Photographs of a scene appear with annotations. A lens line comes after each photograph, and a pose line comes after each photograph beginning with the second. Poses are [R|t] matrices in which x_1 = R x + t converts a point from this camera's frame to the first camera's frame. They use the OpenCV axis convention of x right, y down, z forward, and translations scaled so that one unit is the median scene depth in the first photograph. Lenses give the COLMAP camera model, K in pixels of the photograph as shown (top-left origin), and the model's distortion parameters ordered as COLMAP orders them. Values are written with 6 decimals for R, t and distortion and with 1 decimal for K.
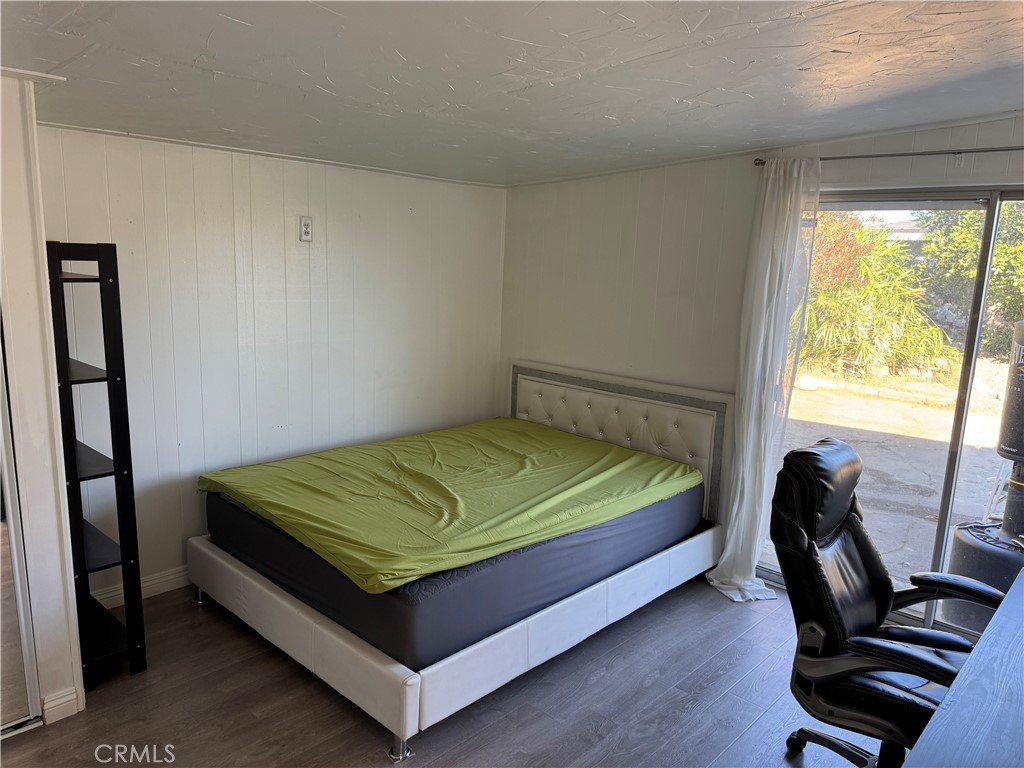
lens RADIAL K [[712.3, 0, 511.1], [0, 712.3, 386.7], [0, 0, 1]] dist [0.082461, -0.128464]
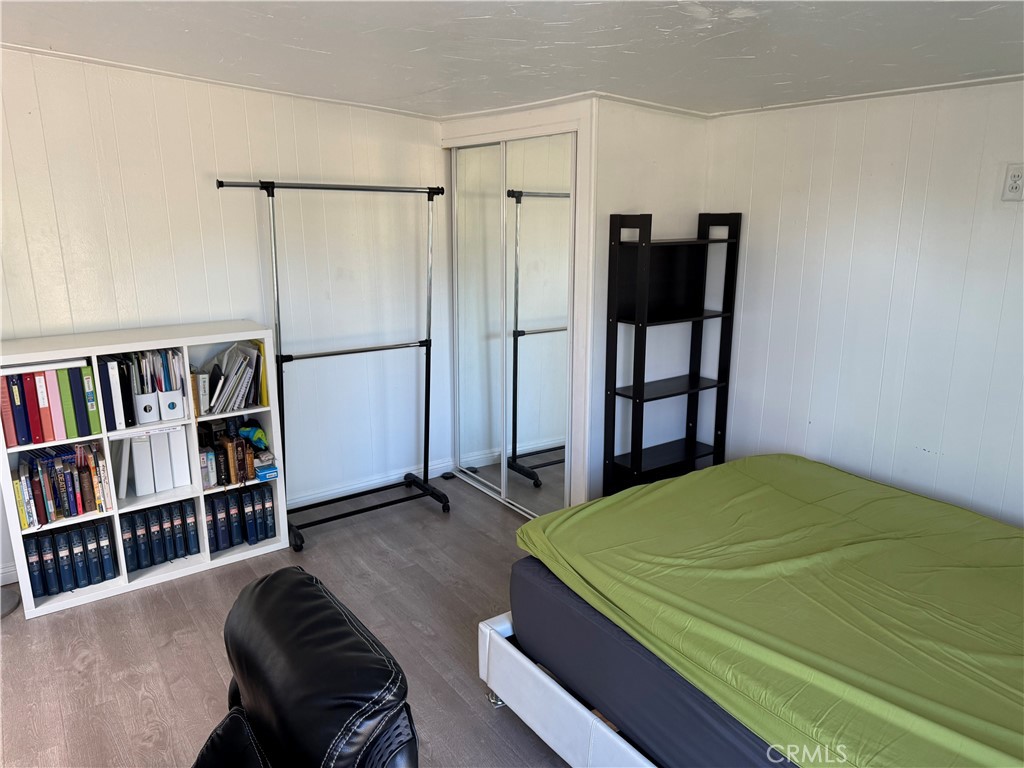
lens RADIAL K [[712.3, 0, 511.1], [0, 712.3, 386.7], [0, 0, 1]] dist [0.082461, -0.128464]
pose [[-0.191478, 0.204053, -0.960051, 0.614205], [-0.179385, 0.954399, 0.238629, -0.143270], [0.964965, 0.217911, -0.146142, 0.871786]]
